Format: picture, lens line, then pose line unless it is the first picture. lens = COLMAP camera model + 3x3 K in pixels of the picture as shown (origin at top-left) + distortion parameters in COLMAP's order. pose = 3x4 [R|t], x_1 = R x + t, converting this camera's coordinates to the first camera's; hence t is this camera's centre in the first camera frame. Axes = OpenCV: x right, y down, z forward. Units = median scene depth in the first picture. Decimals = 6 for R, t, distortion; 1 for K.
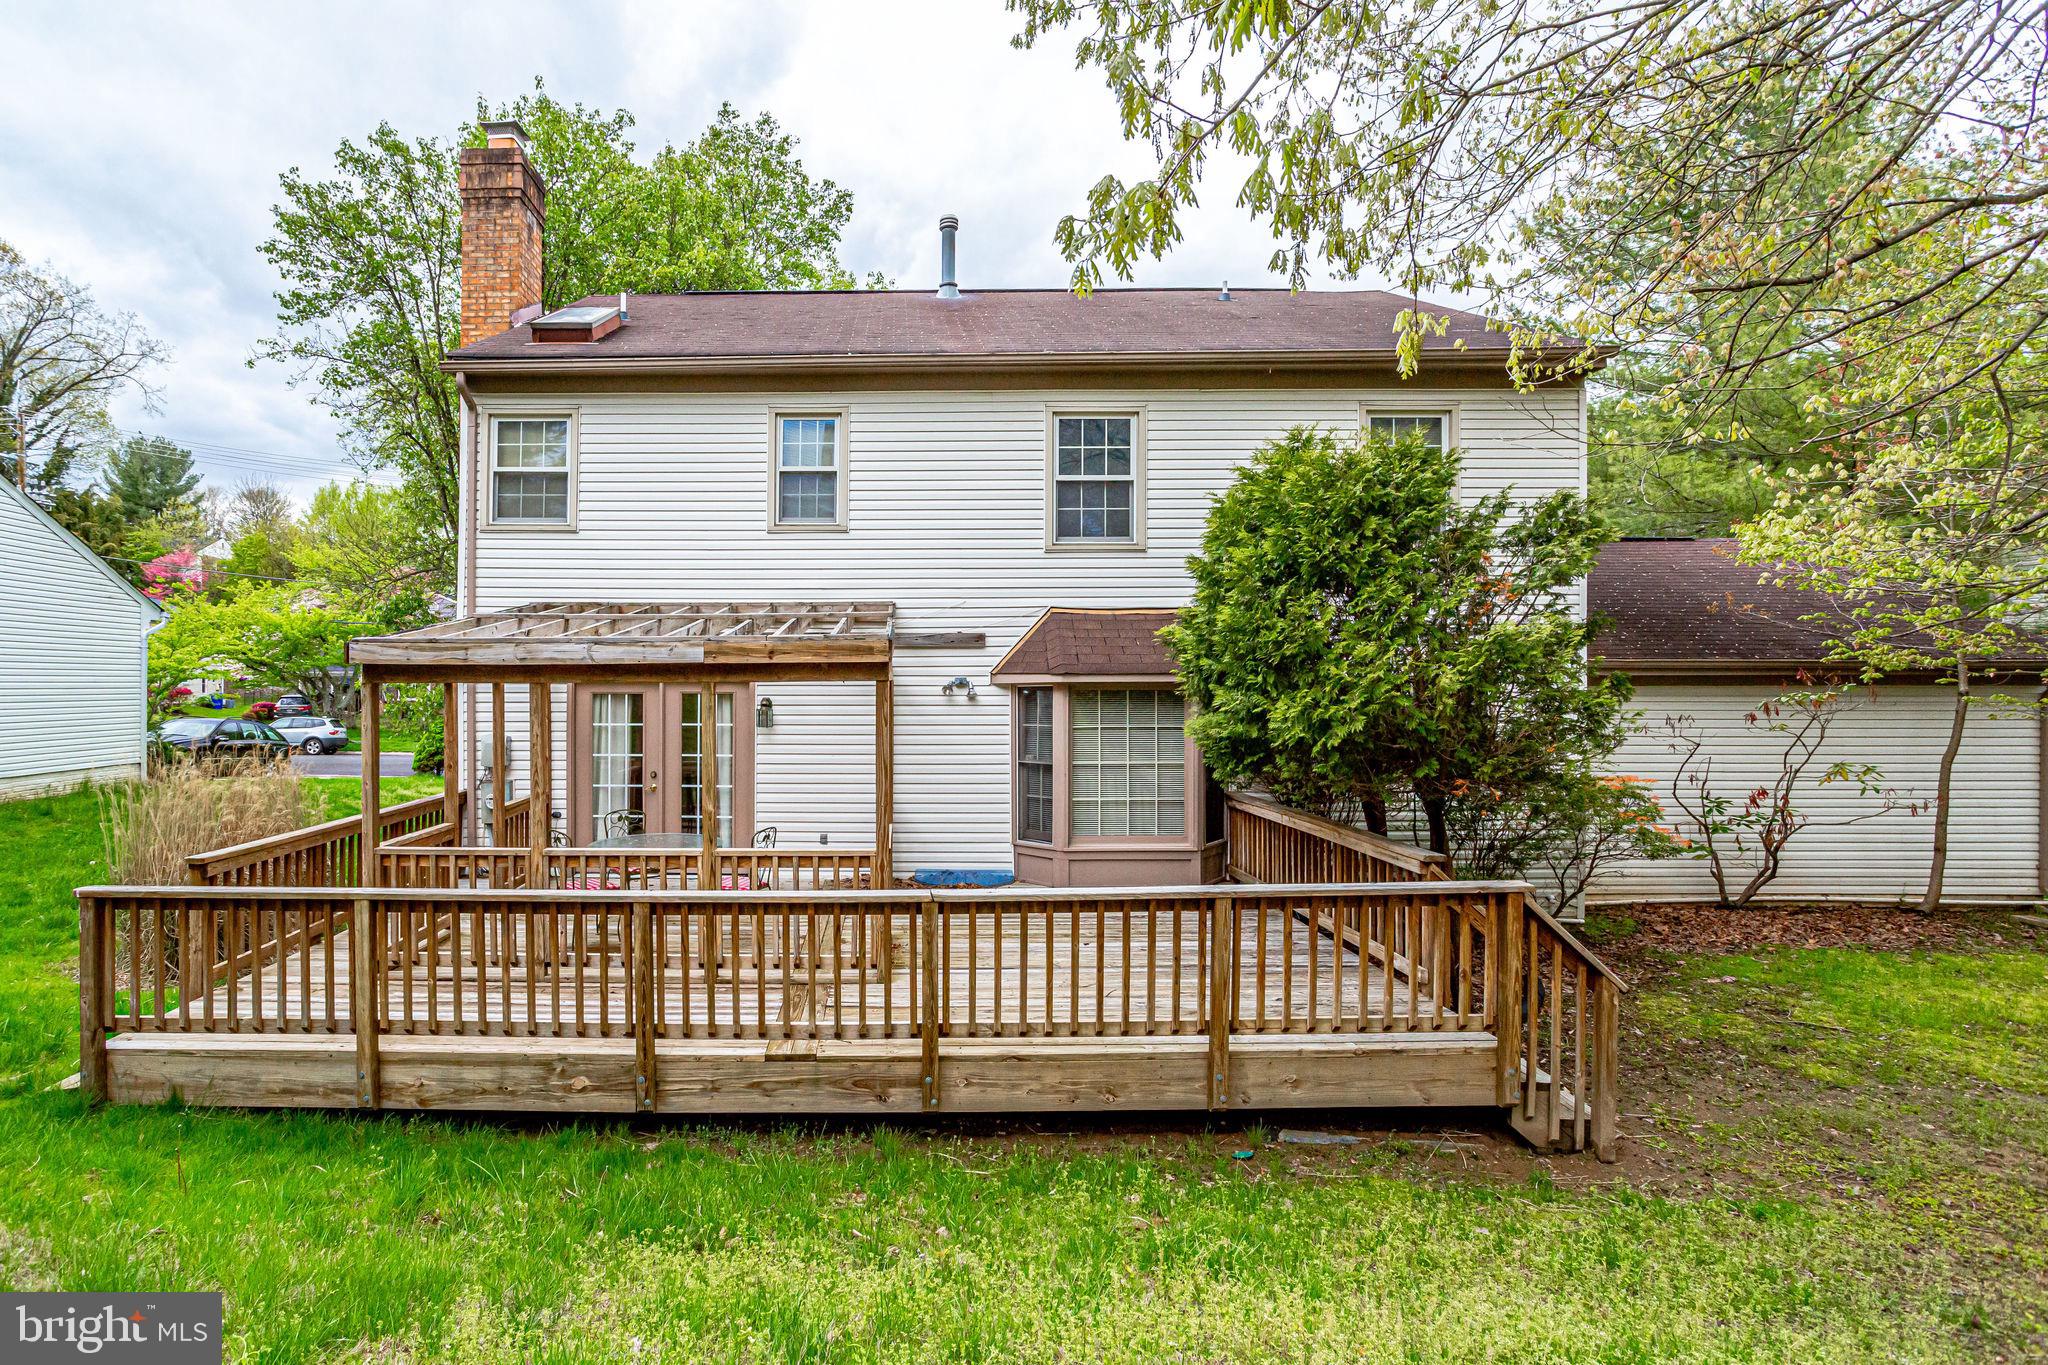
lens RADIAL K [[1080.2, 0, 1024.0], [0, 1080.2, 682.5], [0, 0, 1]] dist [-0.042909, -0.000397]
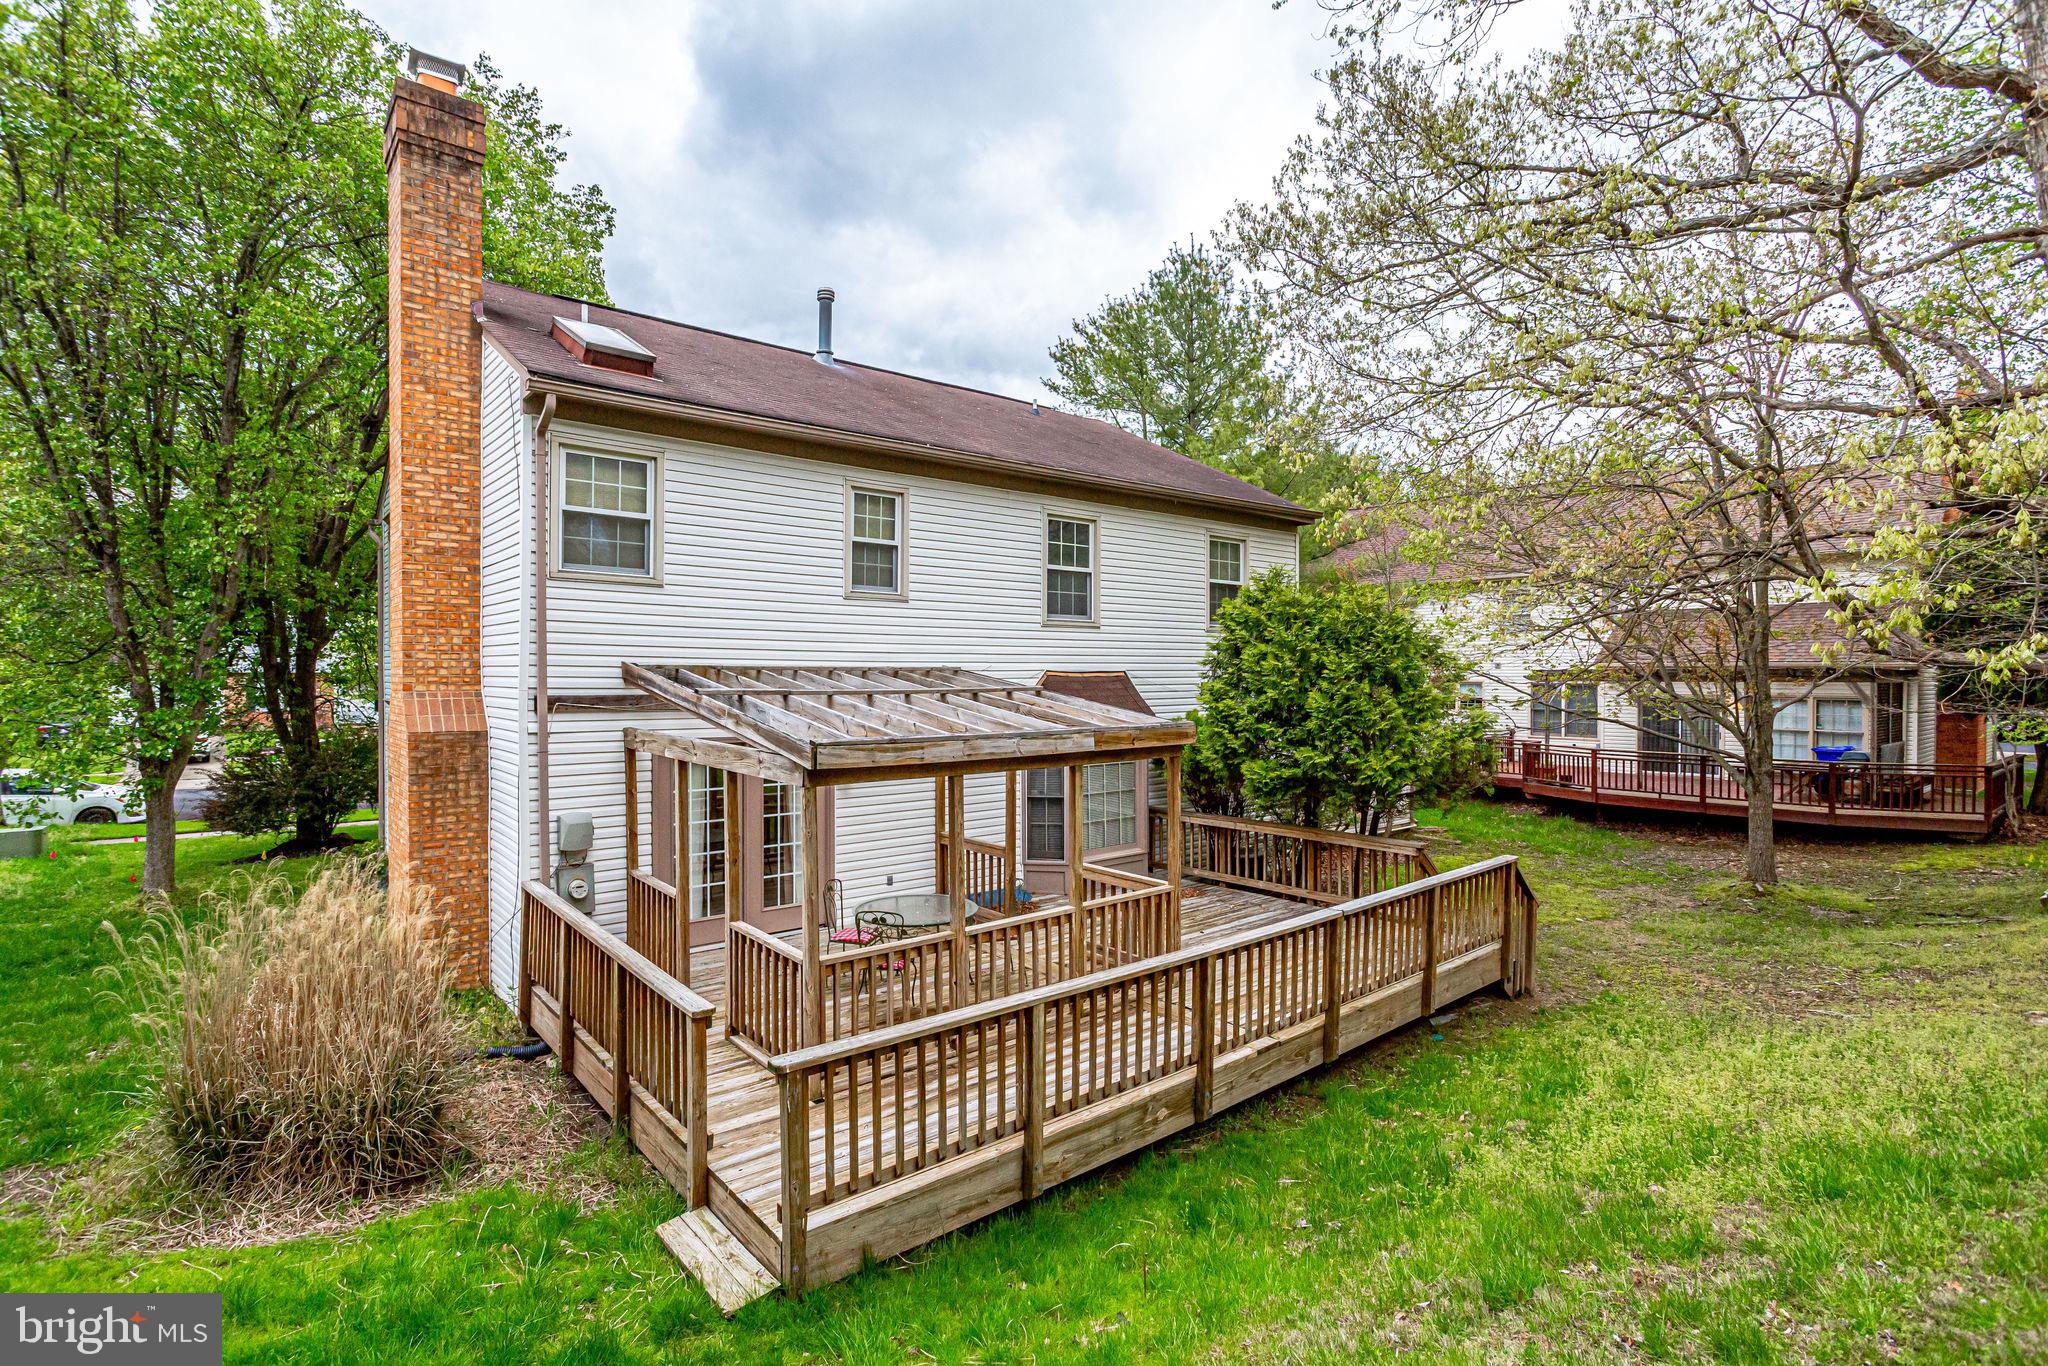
lens RADIAL K [[966.7, 0, 1024.0], [0, 966.7, 683.0], [0, 0, 1]] dist [-0.023315, -0.000133]
pose [[0.765356, -0.003258, 0.643599, -0.706553], [-0.006222, 0.999903, 0.012461, -0.069109], [-0.643577, -0.013541, 0.765262, 0.163447]]
